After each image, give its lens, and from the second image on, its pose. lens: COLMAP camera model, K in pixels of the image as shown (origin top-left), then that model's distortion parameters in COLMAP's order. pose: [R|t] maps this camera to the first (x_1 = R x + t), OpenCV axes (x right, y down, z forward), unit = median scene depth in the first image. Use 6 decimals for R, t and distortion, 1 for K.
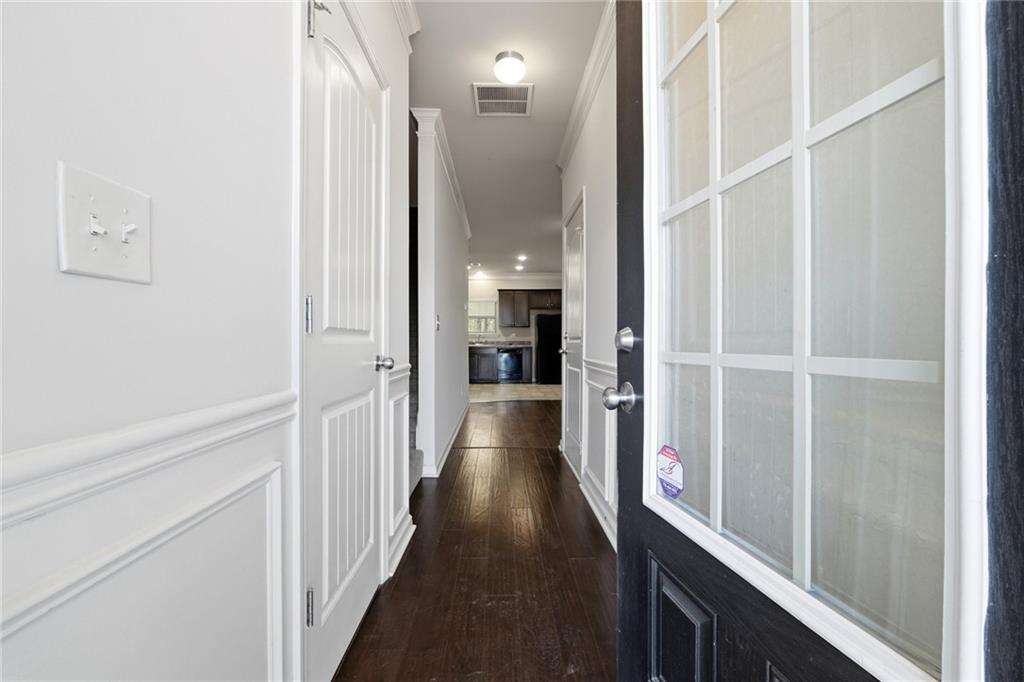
lens RADIAL K [[426.4, 0, 507.9], [0, 426.4, 337.3], [0, 0, 1]] dist [-0.018666, 0.006000]
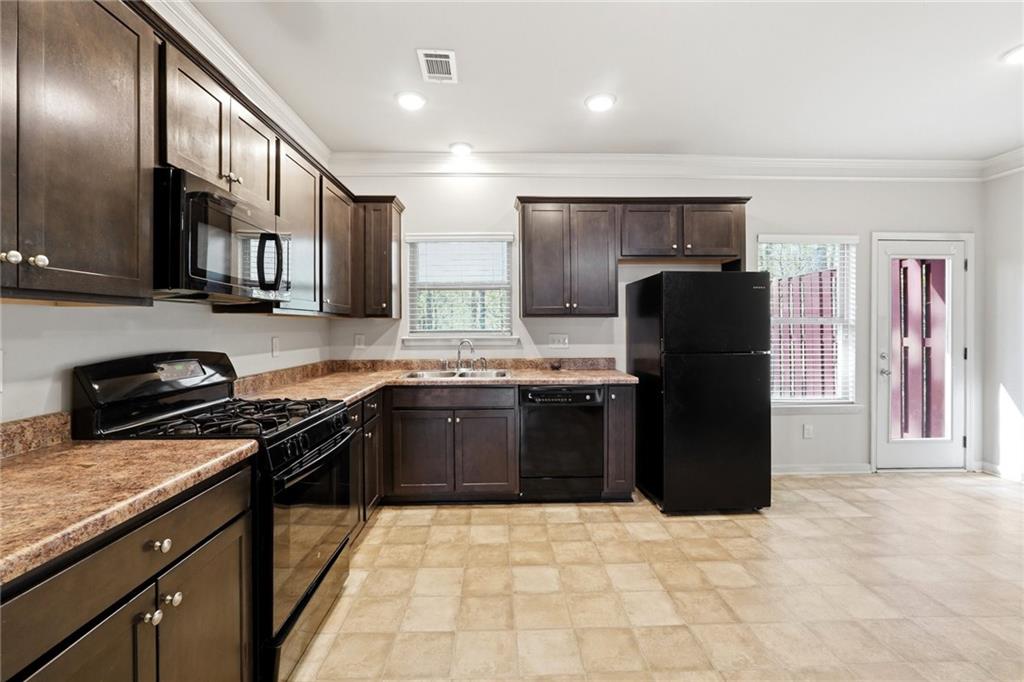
lens RADIAL K [[426.4, 0, 507.9], [0, 426.4, 337.3], [0, 0, 1]] dist [-0.018666, 0.006000]
pose [[0.999914, 0.000447, -0.013132, -0.026709], [-0.000038, 0.999516, 0.031109, -0.018128], [0.013140, -0.031106, 0.999430, 0.677145]]
